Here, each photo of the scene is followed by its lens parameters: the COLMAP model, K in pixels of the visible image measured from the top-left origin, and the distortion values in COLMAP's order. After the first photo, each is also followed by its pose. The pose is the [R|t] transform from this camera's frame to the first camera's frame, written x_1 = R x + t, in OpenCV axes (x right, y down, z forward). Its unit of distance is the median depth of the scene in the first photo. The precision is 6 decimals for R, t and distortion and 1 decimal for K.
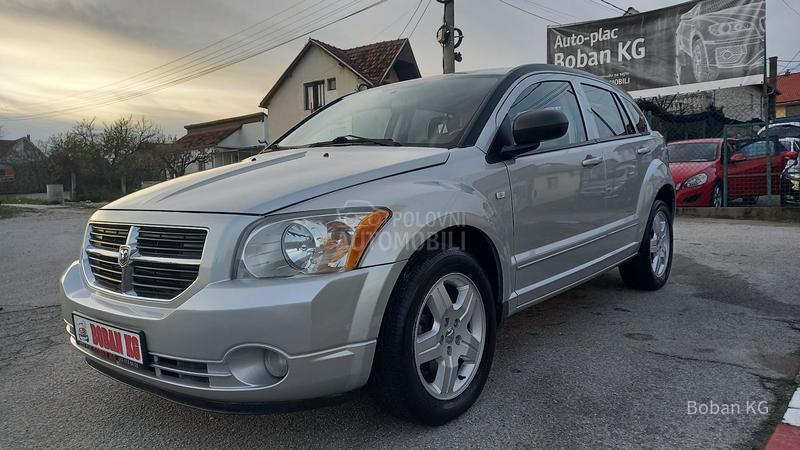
lens RADIAL K [[579.5, 0, 397.2], [0, 579.5, 224.3], [0, 0, 1]] dist [0.075152, -0.078012]
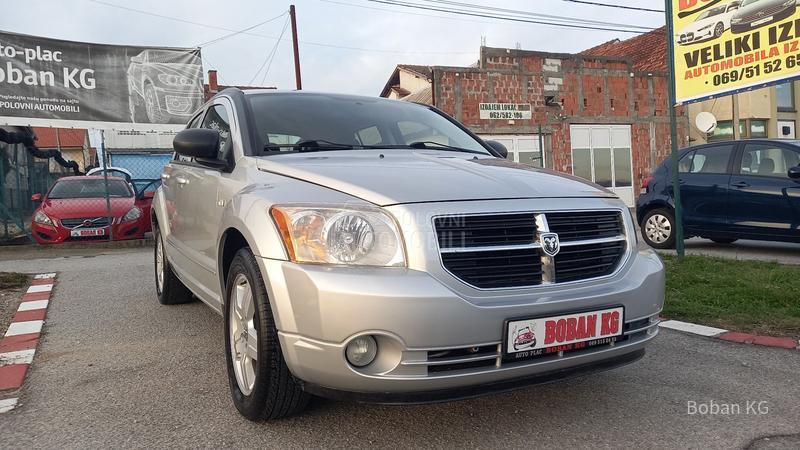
lens RADIAL K [[579.5, 0, 401.2], [0, 579.5, 222.7], [0, 0, 1]] dist [0.075152, -0.078012]
pose [[0.368118, -0.010322, 0.929722, -0.336431], [0.085586, 0.996069, -0.022828, 0.004722], [-0.925832, 0.087974, 0.367555, 0.203963]]
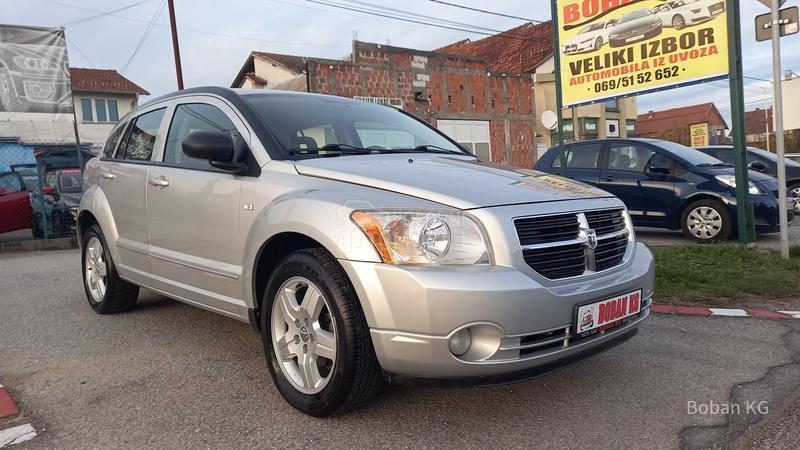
lens RADIAL K [[579.5, 0, 400.6], [0, 579.5, 224.6], [0, 0, 1]] dist [0.075152, -0.078012]
pose [[0.122942, -0.034732, 0.991806, -0.378054], [0.111106, 0.993586, 0.021022, -0.008642], [-0.986175, 0.107611, 0.126012, 0.284051]]
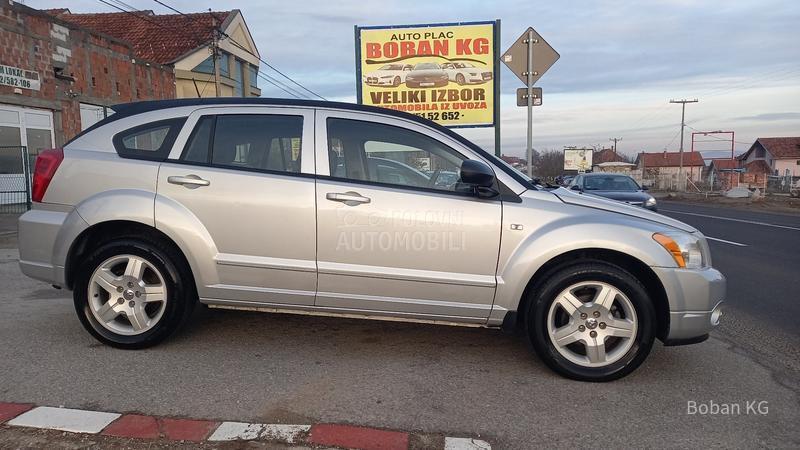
lens RADIAL K [[579.5, 0, 401.5], [0, 579.5, 224.8], [0, 0, 1]] dist [0.075152, -0.078012]
pose [[-0.572669, -0.038985, 0.818859, -0.346988], [0.062392, 0.993899, 0.090952, -0.058335], [-0.817409, 0.103175, -0.566742, 0.656889]]
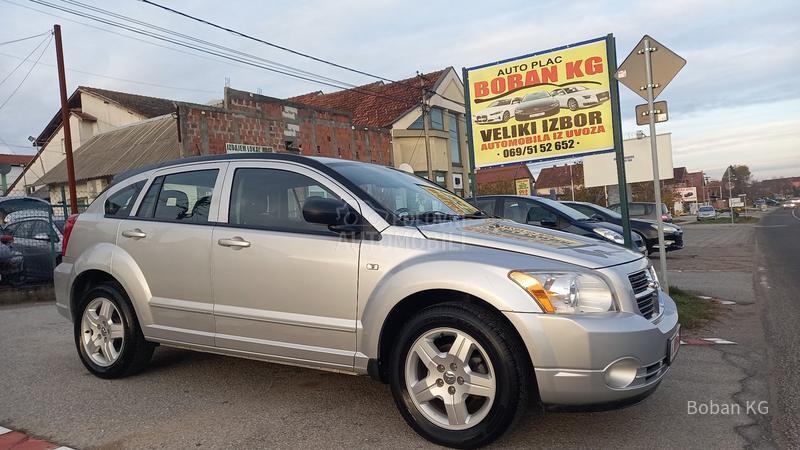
lens RADIAL K [[579.5, 0, 399.8], [0, 579.5, 223.7], [0, 0, 1]] dist [0.075152, -0.078012]
pose [[-0.164143, 0.043710, 0.985468, -0.424296], [0.118301, 0.992680, -0.024326, -0.034478], [-0.979317, 0.112589, -0.168112, 0.433663]]
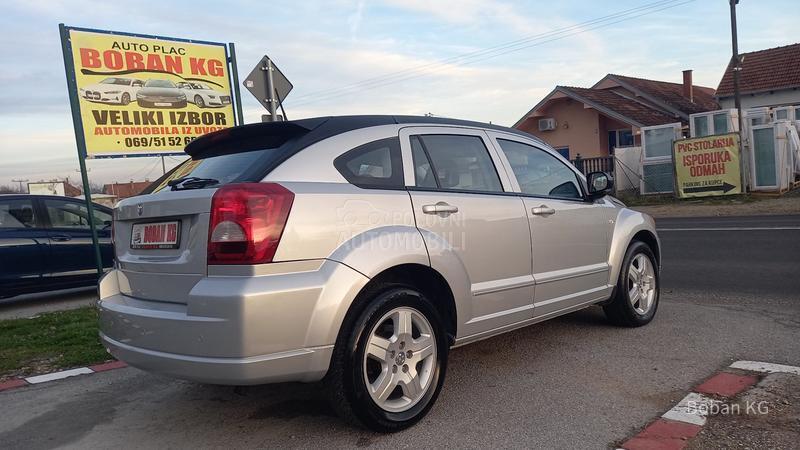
lens RADIAL K [[579.5, 0, 401.9], [0, 579.5, 227.0], [0, 0, 1]] dist [0.075152, -0.078012]
pose [[-0.990870, 0.100868, 0.089455, 0.030161], [0.111691, 0.985770, 0.125633, -0.093867], [-0.075509, 0.134477, -0.988036, 0.876545]]
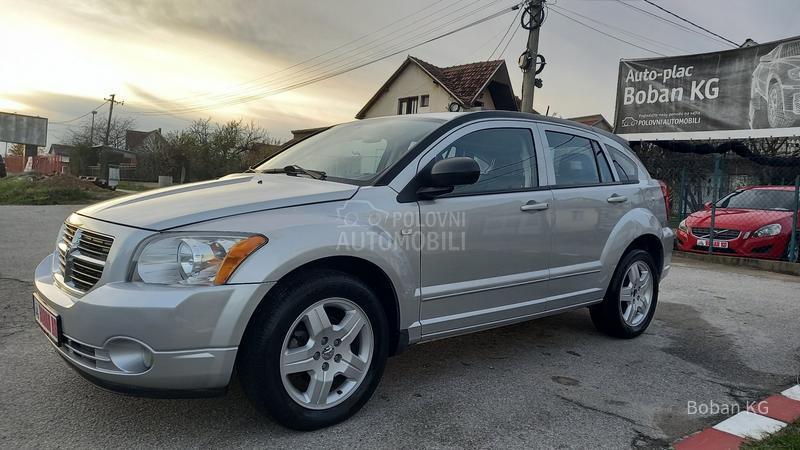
lens RADIAL K [[579.5, 0, 399.5], [0, 579.5, 222.3], [0, 0, 1]] dist [0.075152, -0.078012]
pose [[0.982181, 0.095832, -0.161670, 0.094676], [-0.100264, 0.994770, -0.019463, -0.012719], [0.158959, 0.035326, 0.986653, -0.023939]]
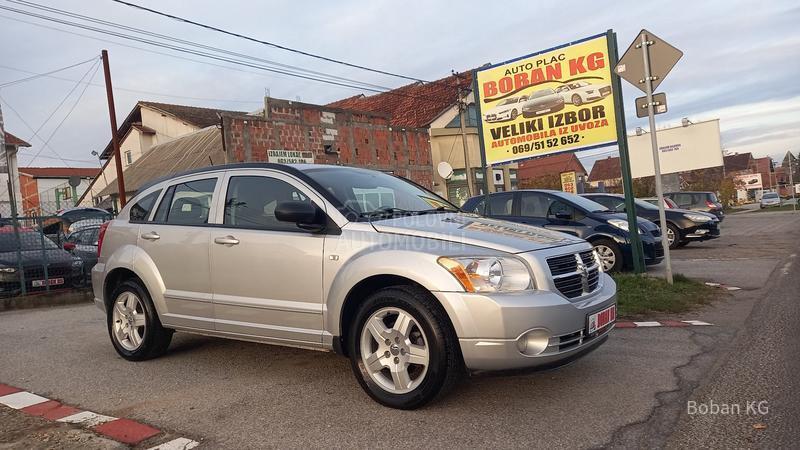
lens RADIAL K [[579.5, 0, 399.9], [0, 579.5, 224.2], [0, 0, 1]] dist [0.075152, -0.078012]
pose [[-0.071134, 0.044067, 0.996493, -0.484196], [0.146506, 0.988650, -0.033262, -0.022643], [-0.986649, 0.143626, -0.076783, 0.378989]]
